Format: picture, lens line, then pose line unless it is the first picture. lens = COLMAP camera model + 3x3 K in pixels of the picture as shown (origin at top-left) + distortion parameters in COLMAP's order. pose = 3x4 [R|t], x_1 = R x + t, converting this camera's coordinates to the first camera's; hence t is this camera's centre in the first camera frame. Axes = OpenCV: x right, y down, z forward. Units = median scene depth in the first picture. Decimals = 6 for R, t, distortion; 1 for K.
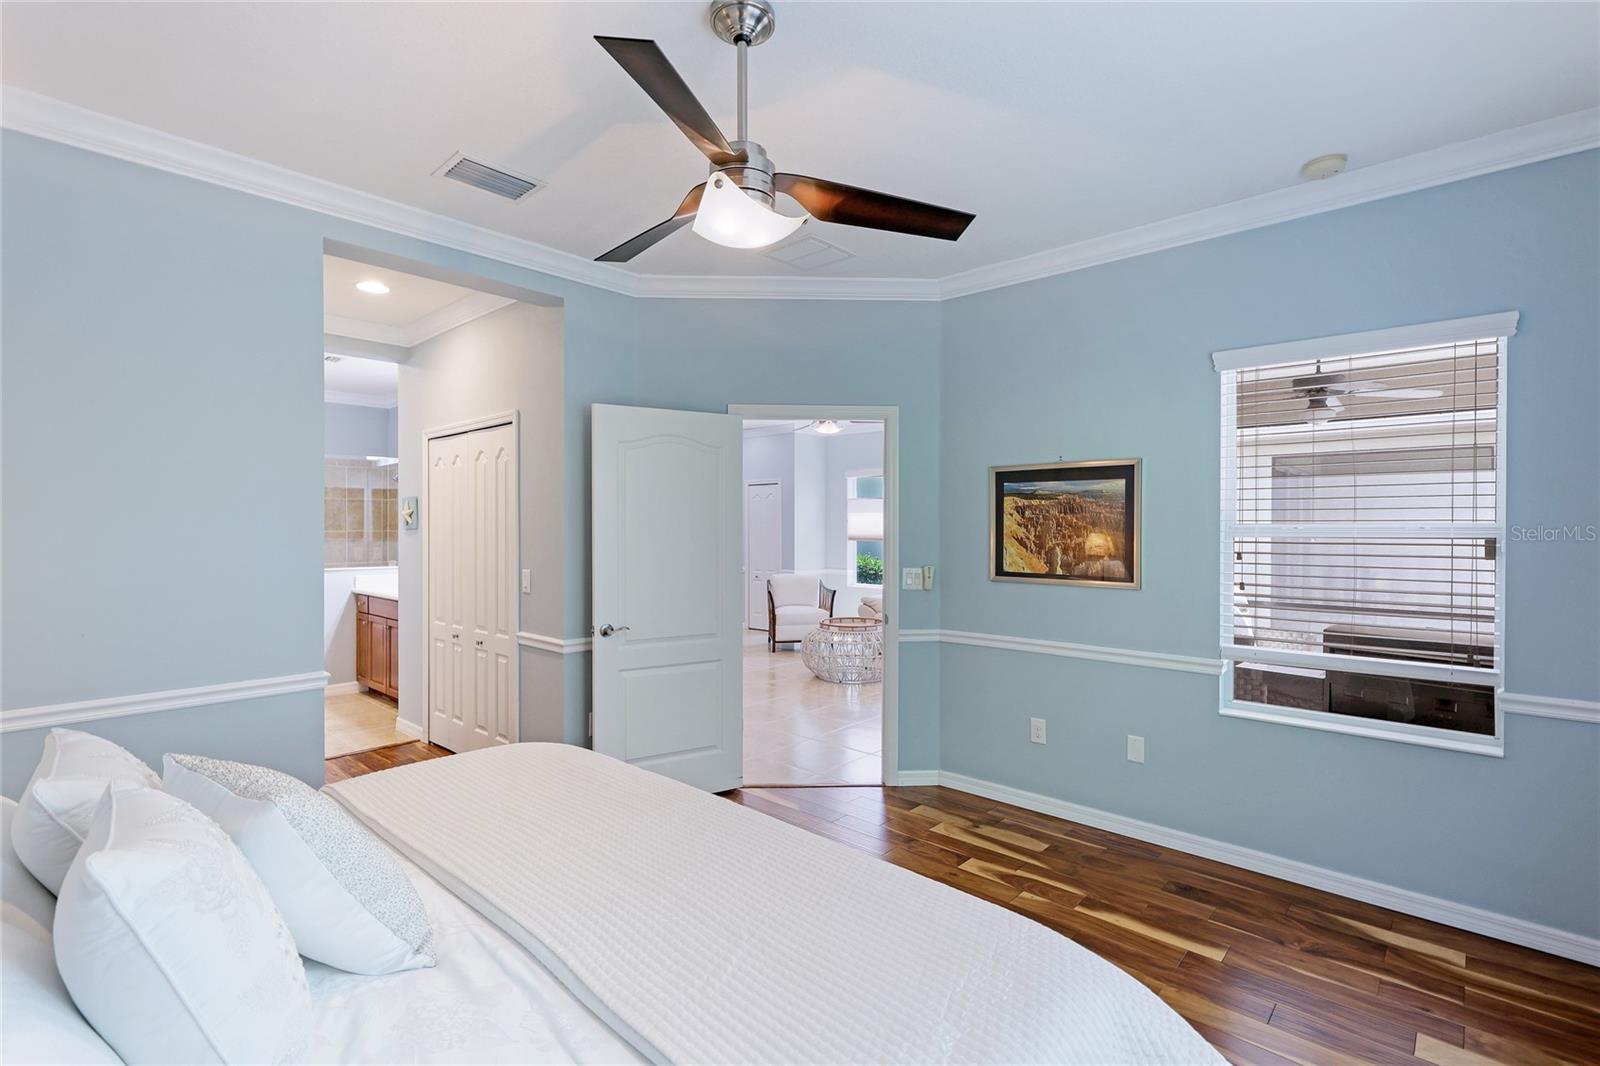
lens RADIAL K [[734.7, 0, 793.5], [0, 734.7, 530.3], [0, 0, 1]] dist [0.001392, -0.000179]
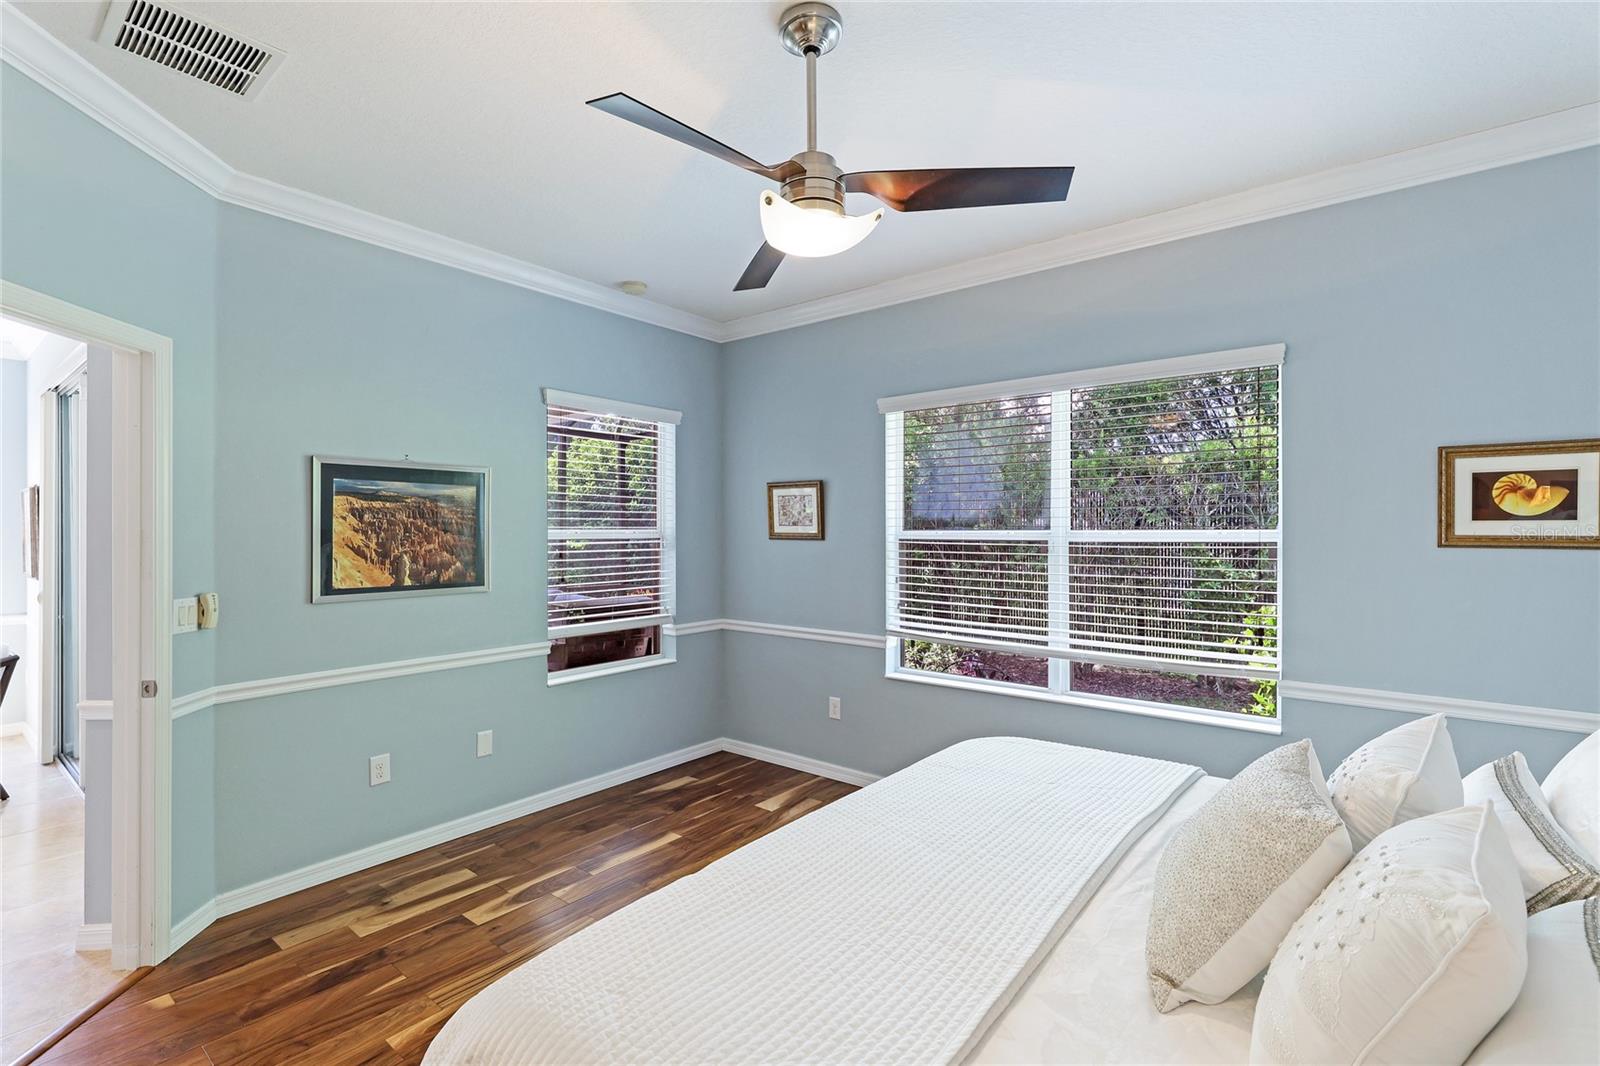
lens RADIAL K [[734.7, 0, 793.5], [0, 734.7, 530.3], [0, 0, 1]] dist [0.001392, -0.000179]
pose [[-0.072191, 0.000211, 0.997391, -0.589522], [0.005657, 0.999984, 0.000197, -0.005433], [-0.997375, 0.005657, -0.072191, 0.605344]]
